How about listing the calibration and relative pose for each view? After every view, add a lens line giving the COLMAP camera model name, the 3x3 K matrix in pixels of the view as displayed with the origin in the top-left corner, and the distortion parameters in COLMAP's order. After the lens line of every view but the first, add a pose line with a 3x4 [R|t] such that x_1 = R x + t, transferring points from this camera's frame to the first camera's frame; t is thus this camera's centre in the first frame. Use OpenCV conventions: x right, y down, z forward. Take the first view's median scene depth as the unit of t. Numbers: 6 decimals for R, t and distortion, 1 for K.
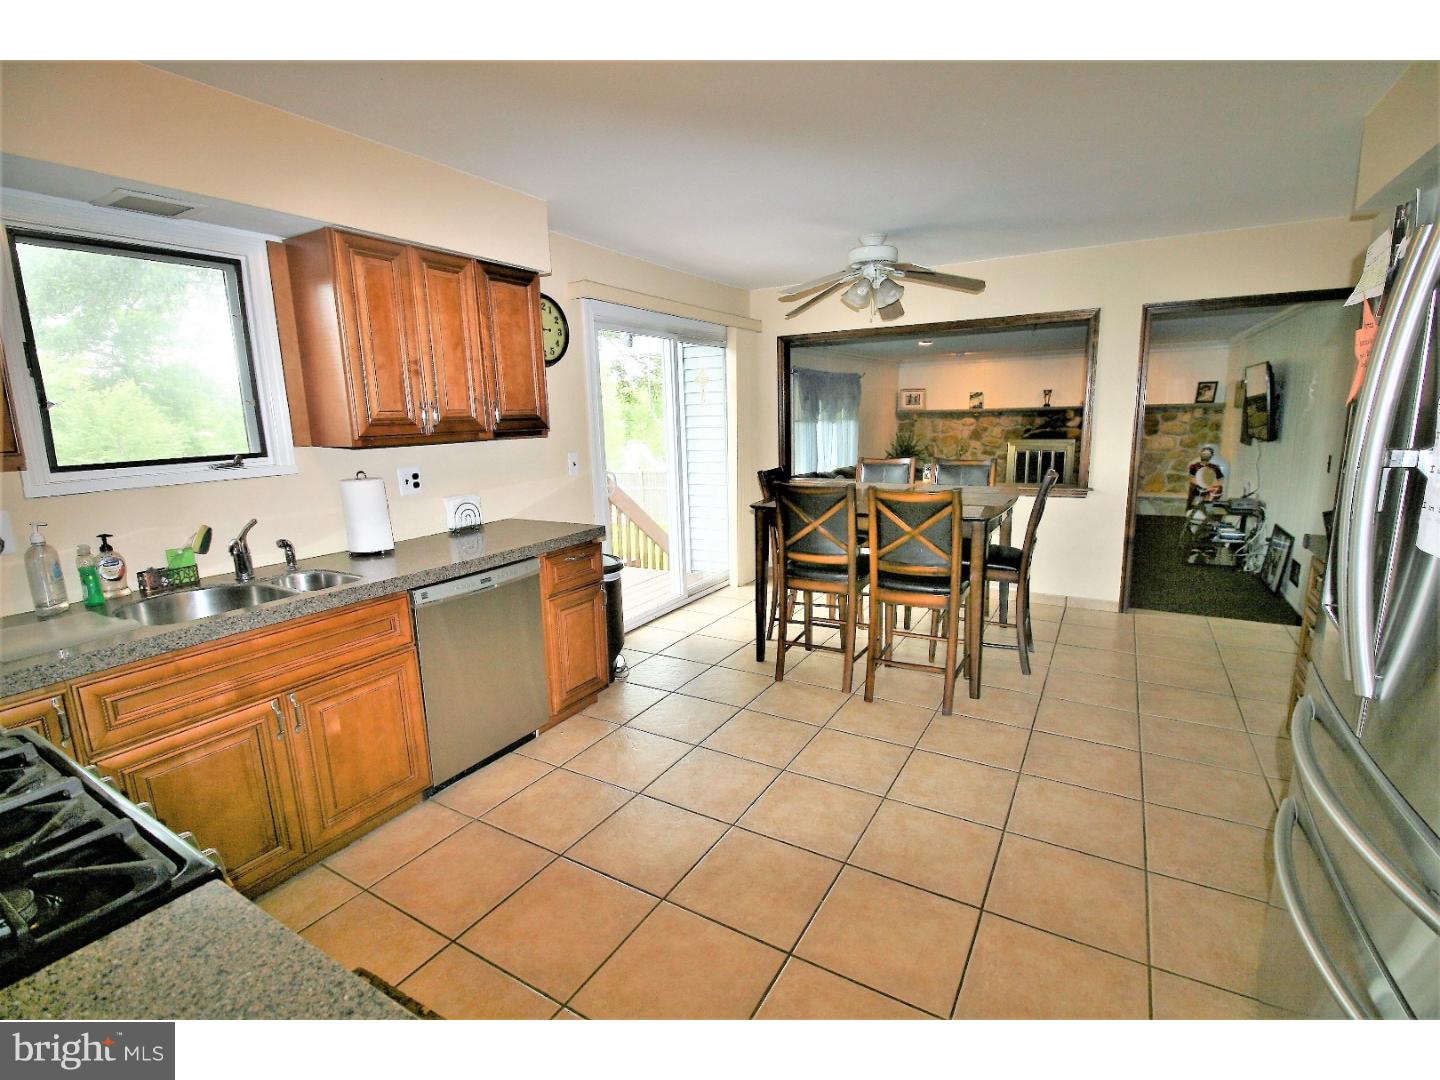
lens RADIAL K [[668.5, 0, 720.0], [0, 668.5, 540.0], [0, 0, 1]] dist [-0.004699, -0.000623]
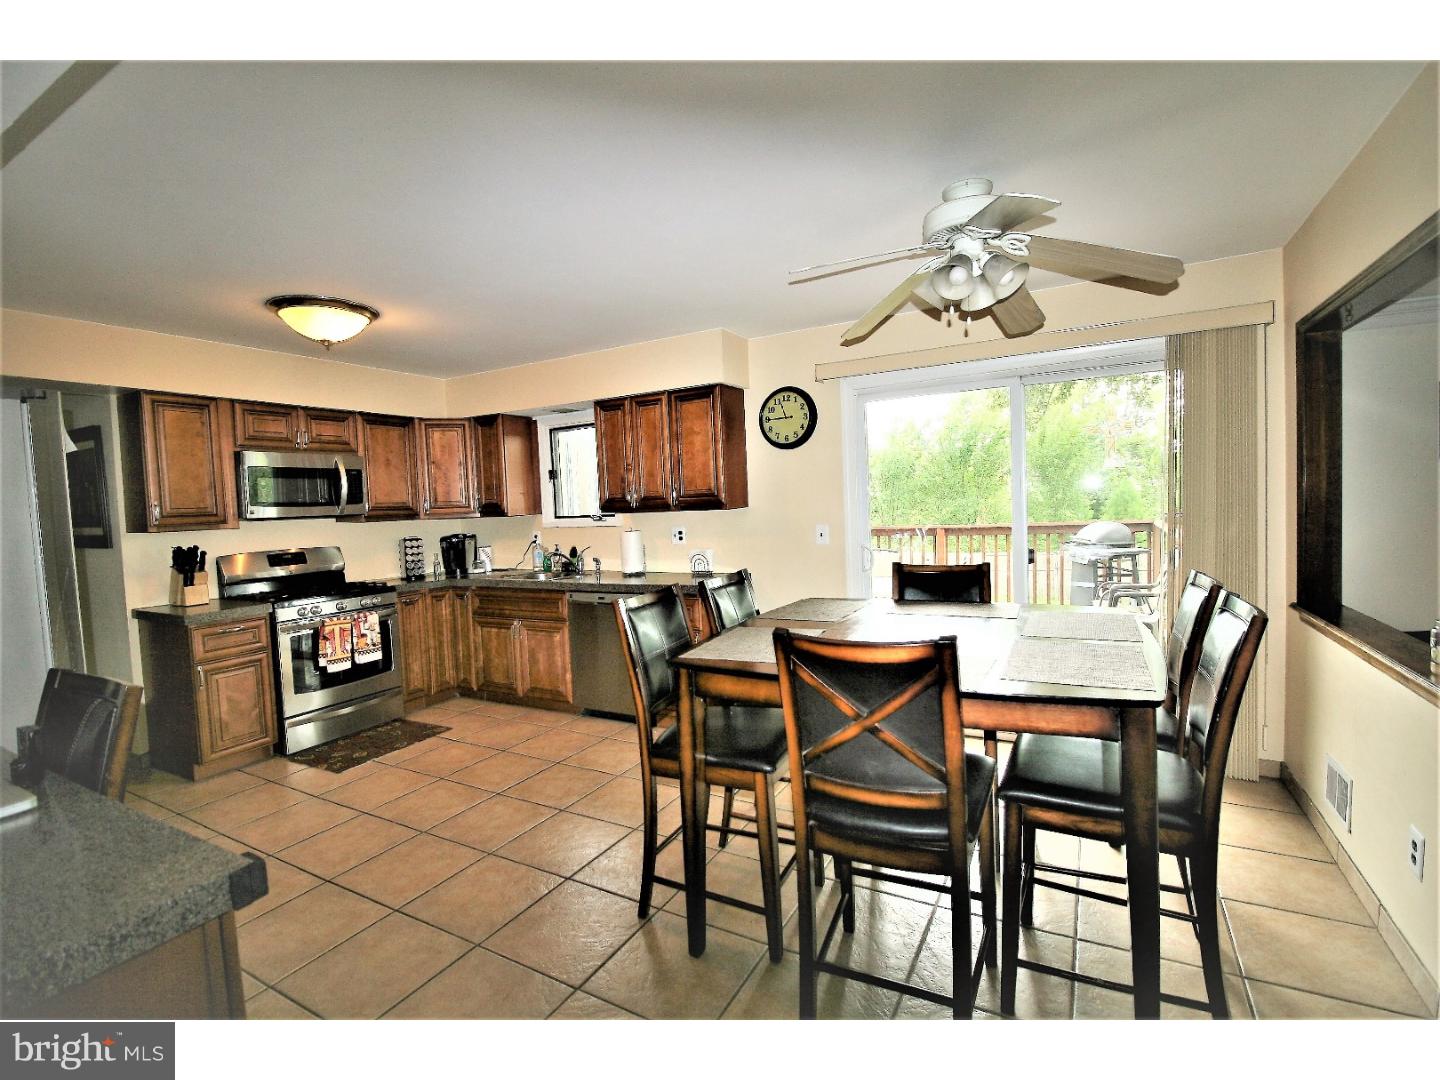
lens RADIAL K [[668.5, 0, 720.0], [0, 668.5, 540.0], [0, 0, 1]] dist [-0.004699, -0.000623]
pose [[0.018751, 0.089635, -0.995798, 1.178256], [-0.146436, 0.985479, 0.085949, -0.246213], [0.989042, 0.144209, 0.031605, 1.146221]]
